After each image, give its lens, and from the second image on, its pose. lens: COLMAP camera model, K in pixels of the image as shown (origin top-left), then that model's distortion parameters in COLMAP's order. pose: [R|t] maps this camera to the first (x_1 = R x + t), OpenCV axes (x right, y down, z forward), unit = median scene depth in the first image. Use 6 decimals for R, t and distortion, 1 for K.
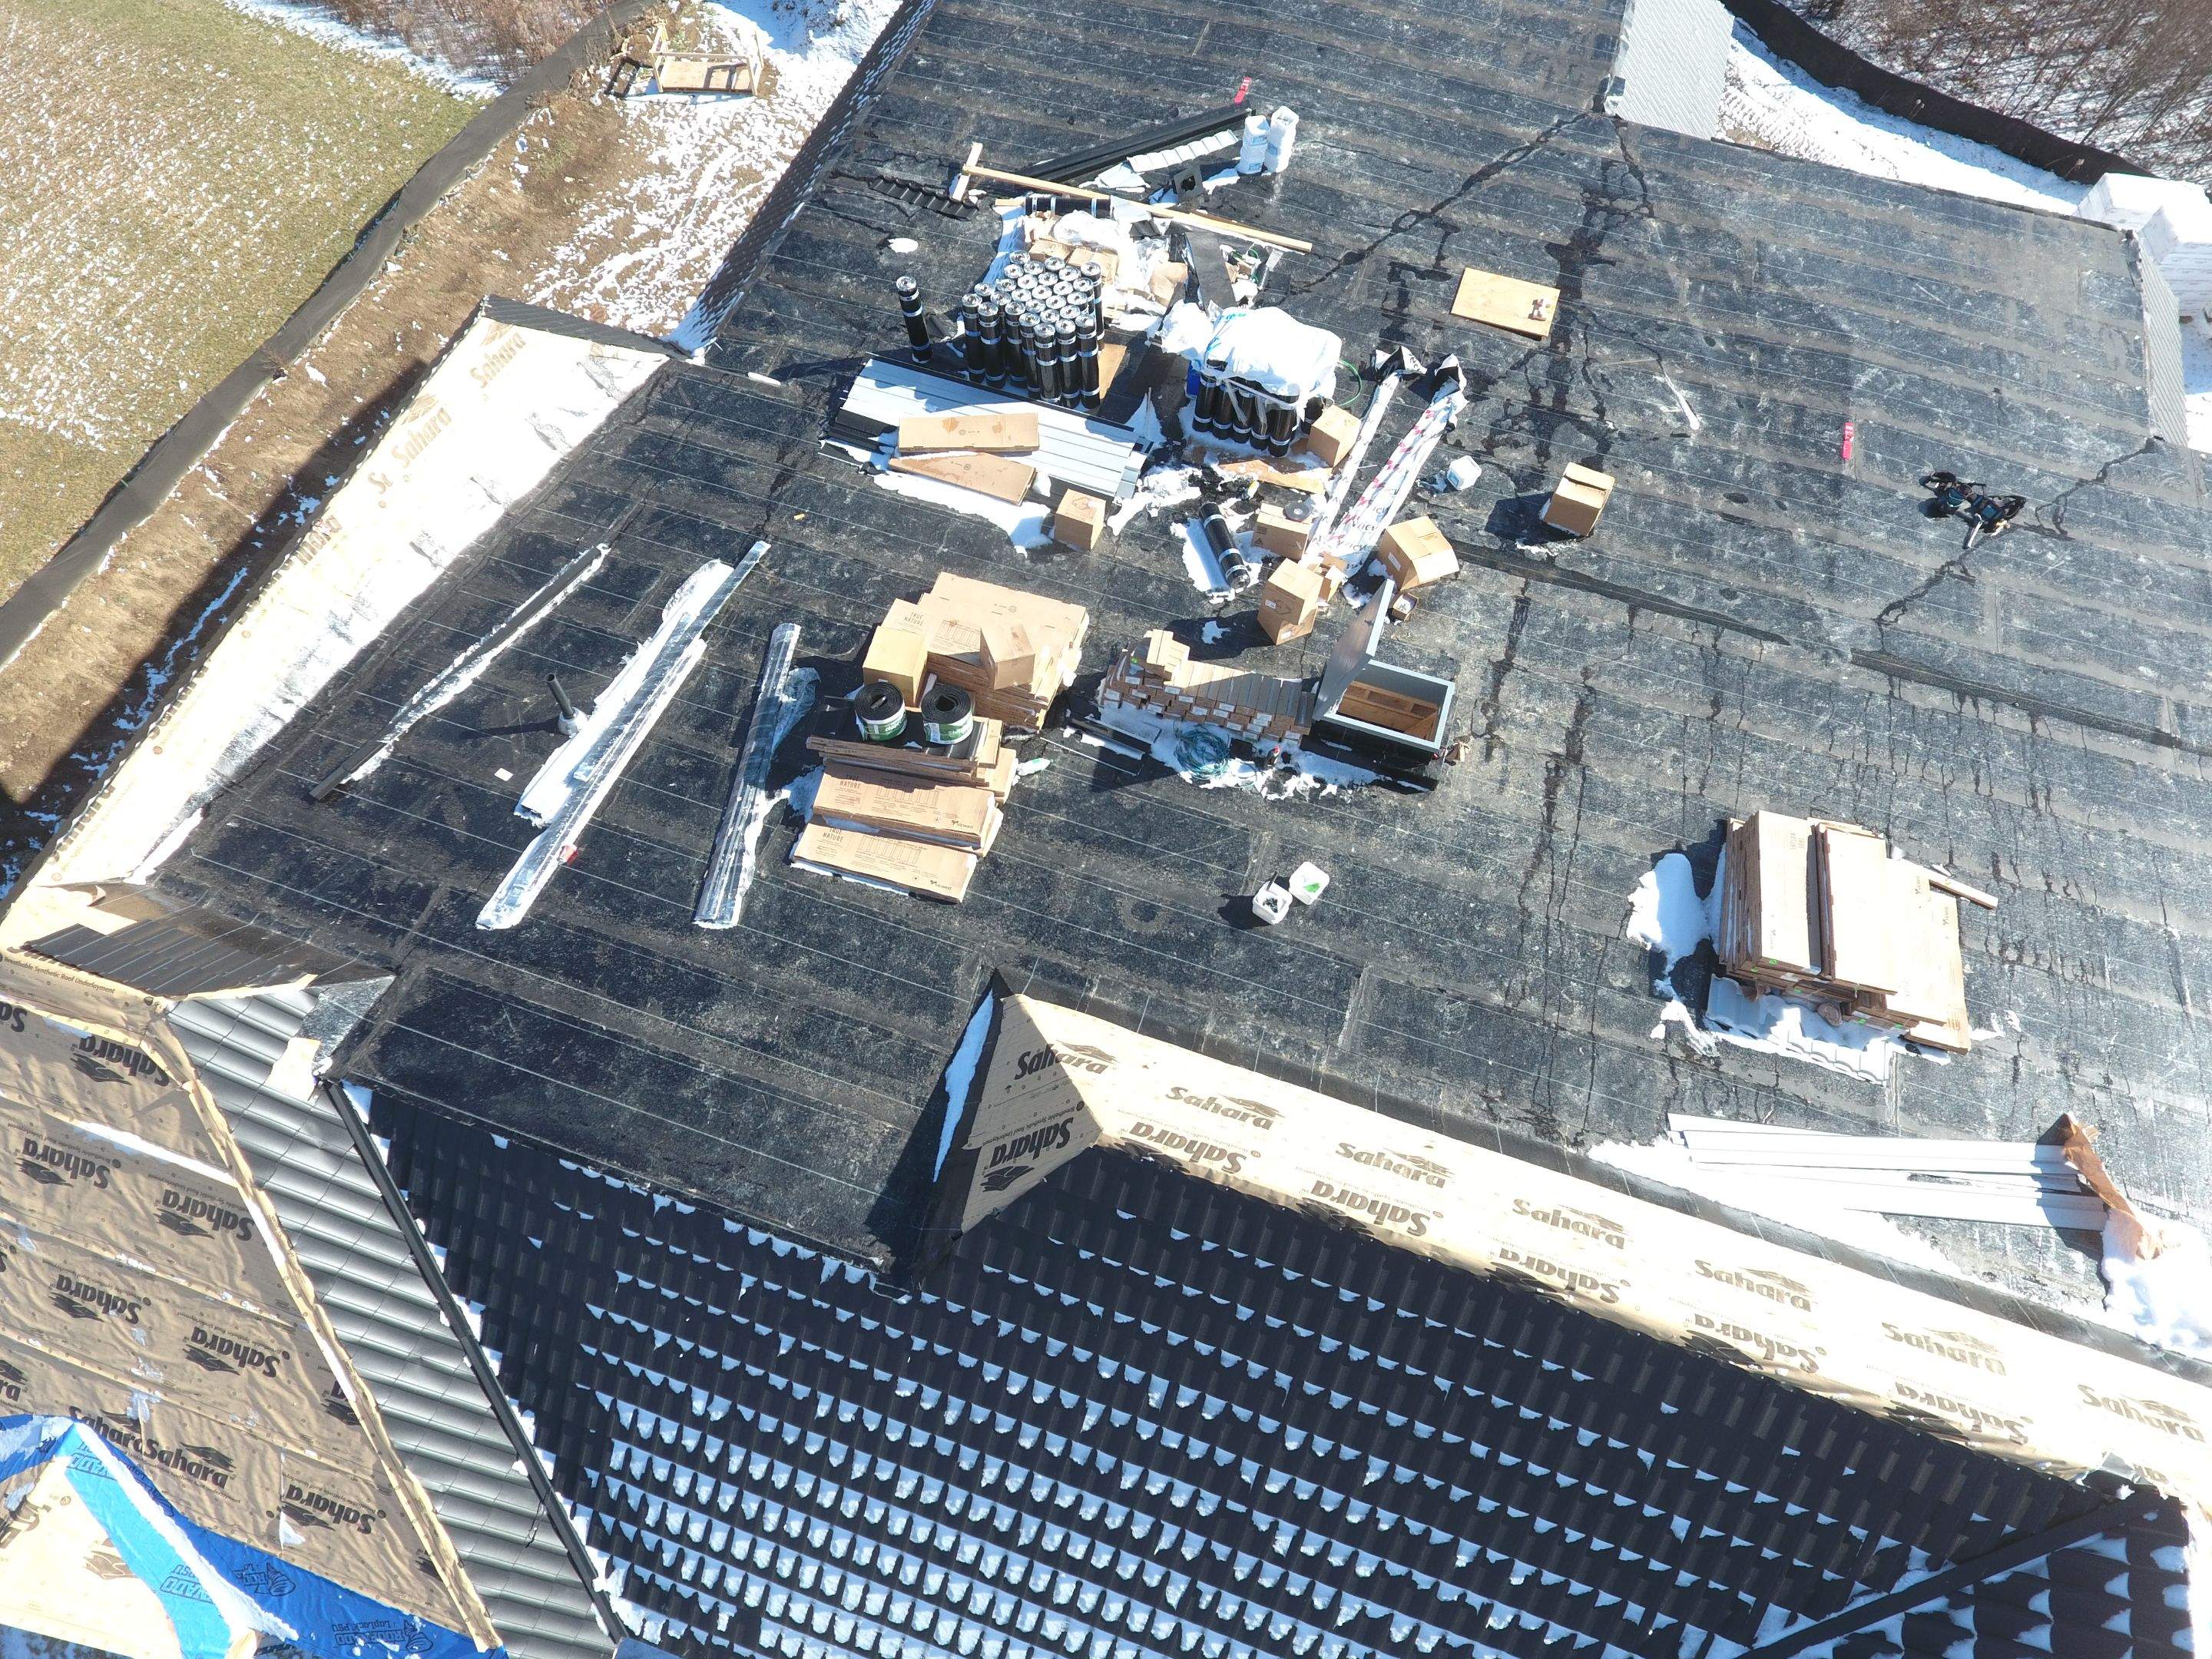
lens RADIAL K [[1294.1, 0, 1105.1], [0, 1294.1, 815.4], [0, 0, 1]] dist [-0.006342, 0.000851]
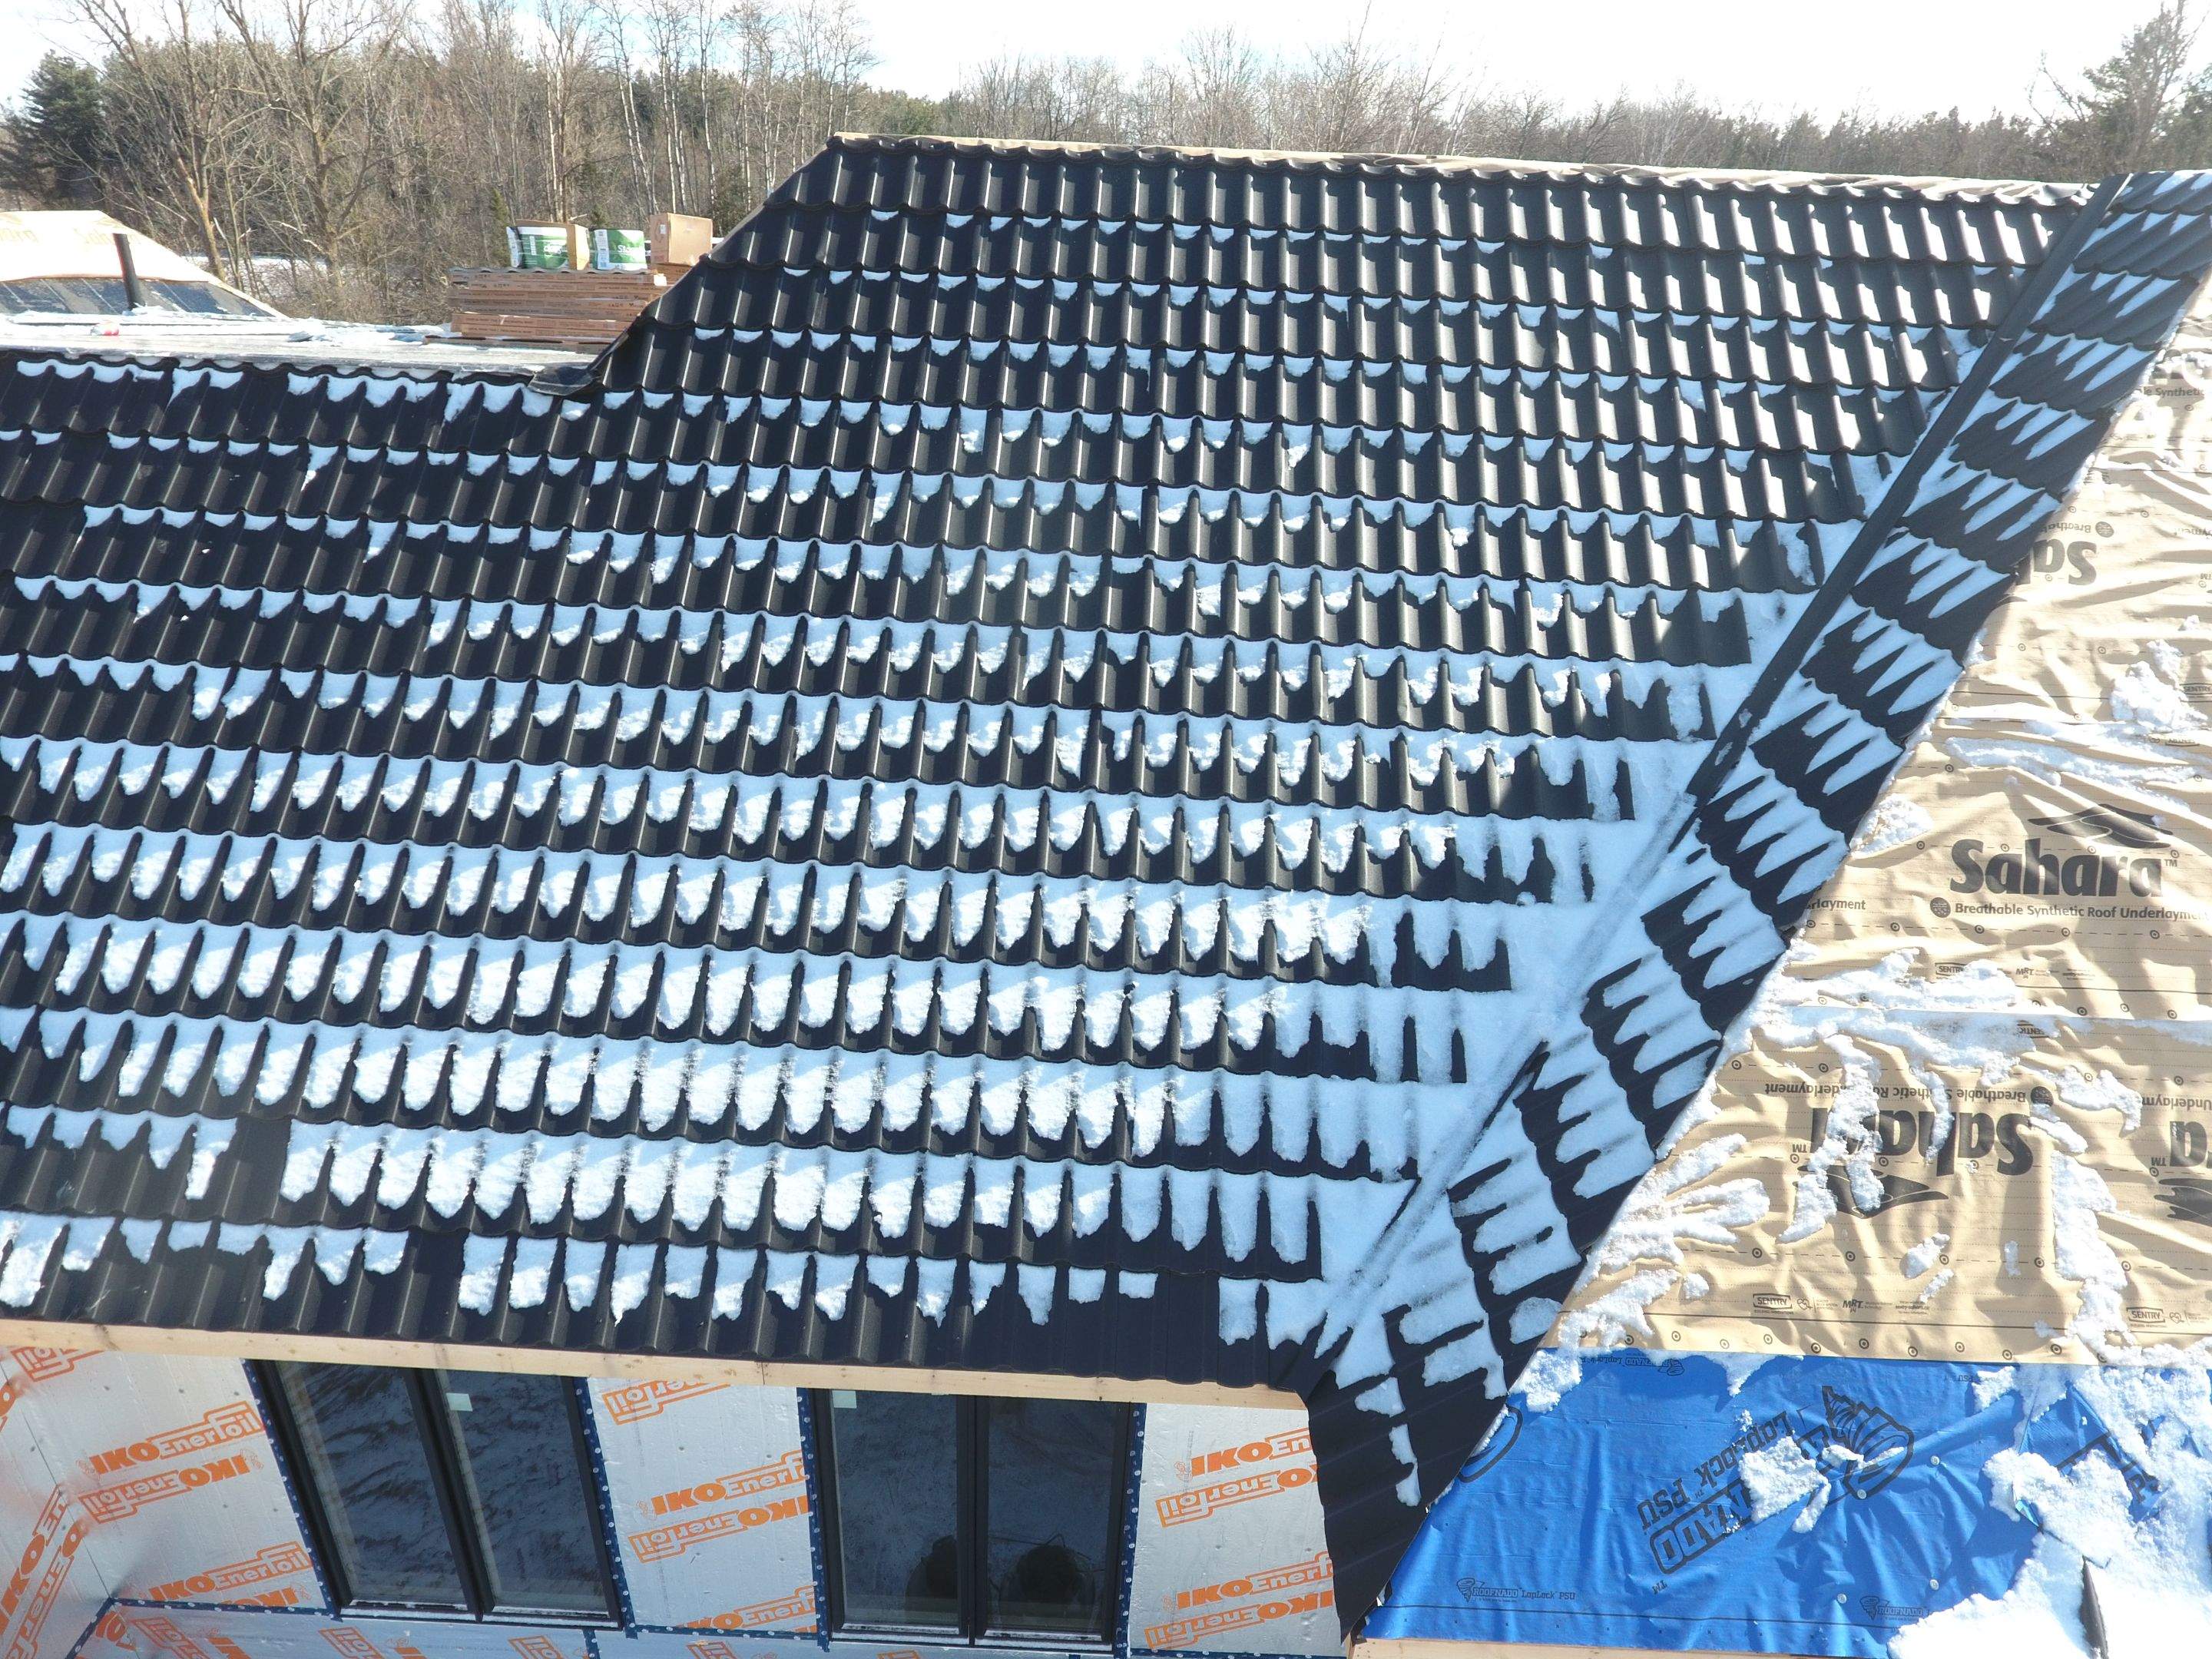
lens RADIAL K [[1294.1, 0, 1092.4], [0, 1294.1, 820.1], [0, 0, 1]] dist [-0.006342, 0.000851]
pose [[0.956263, -0.113566, 0.269561, -0.097490], [0.250384, 0.794233, -0.553626, 0.918714], [-0.151222, 0.596906, 0.787931, 0.518368]]
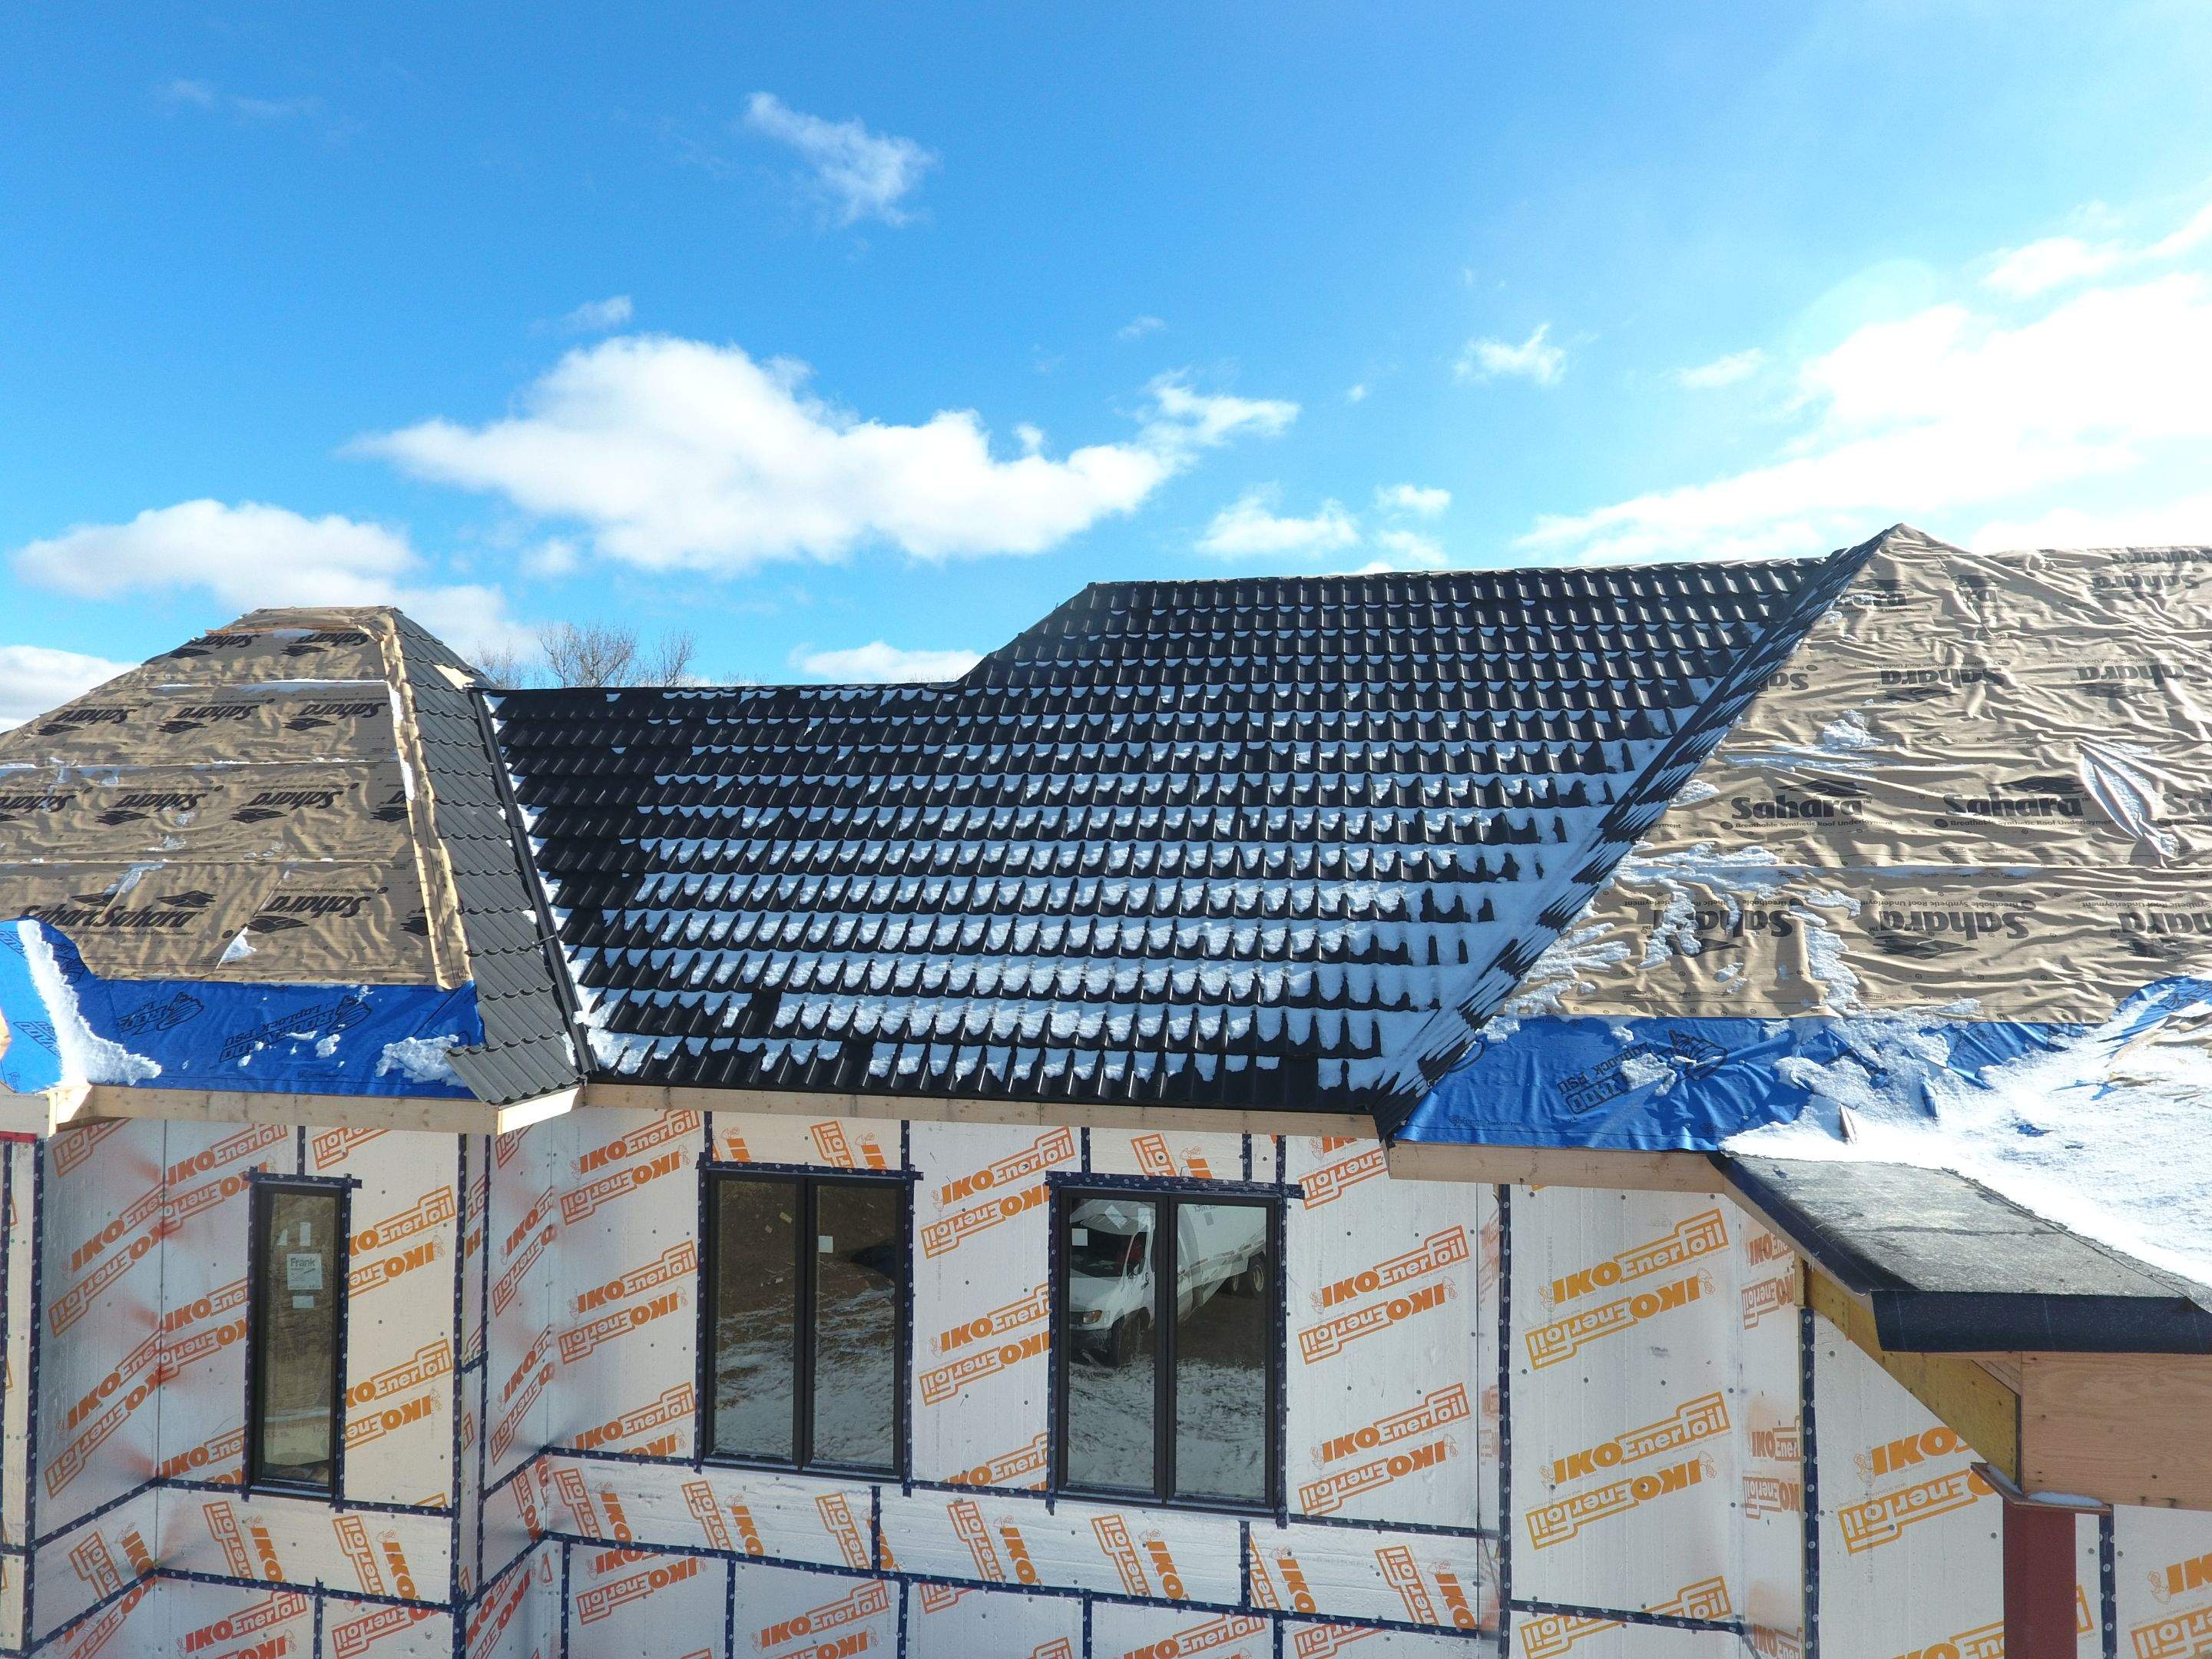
lens RADIAL K [[1294.1, 0, 1088.7], [0, 1294.1, 820.4], [0, 0, 1]] dist [-0.006342, 0.000851]
pose [[0.987703, -0.012264, 0.155862, -0.205103], [0.145880, 0.430884, -0.890538, 1.438839], [-0.056237, 0.902324, 0.427374, 0.533273]]
